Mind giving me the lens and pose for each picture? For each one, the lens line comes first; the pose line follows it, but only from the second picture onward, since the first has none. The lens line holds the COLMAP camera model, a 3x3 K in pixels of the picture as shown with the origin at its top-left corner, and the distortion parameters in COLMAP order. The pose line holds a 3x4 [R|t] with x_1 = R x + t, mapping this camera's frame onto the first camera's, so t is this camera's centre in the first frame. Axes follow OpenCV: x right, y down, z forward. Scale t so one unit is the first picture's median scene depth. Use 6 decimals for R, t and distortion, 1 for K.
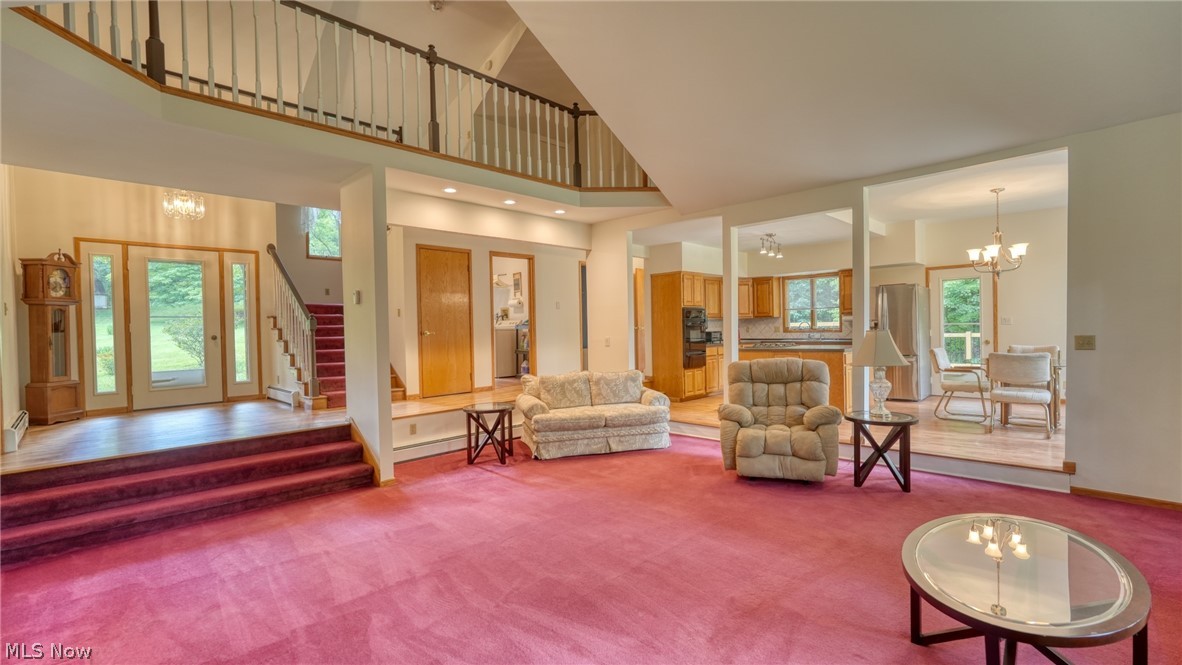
lens RADIAL K [[530.3, 0, 590.8], [0, 530.3, 332.3], [0, 0, 1]] dist [-0.000076, 0.000030]
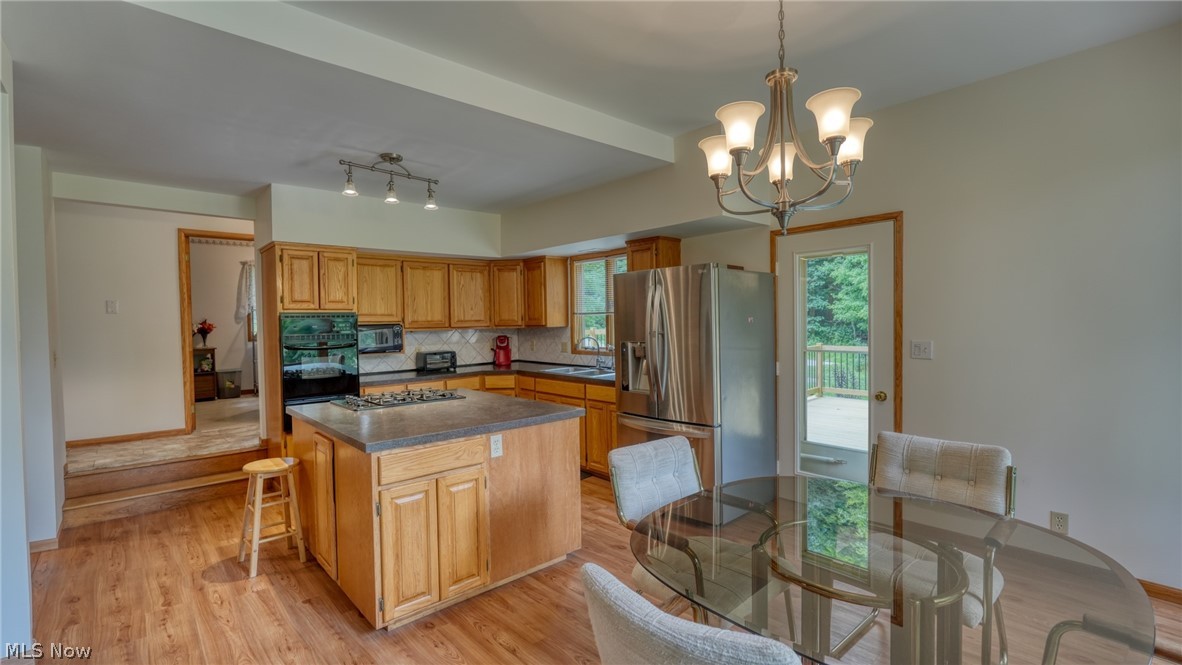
lens RADIAL K [[530.3, 0, 591.5], [0, 530.3, 336.0], [0, 0, 1]] dist [-0.000076, 0.000030]
pose [[0.997873, 0.005596, -0.064944, 0.429230], [-0.004202, 0.999758, 0.021586, -0.031950], [0.065049, -0.021267, 0.997655, 0.435875]]
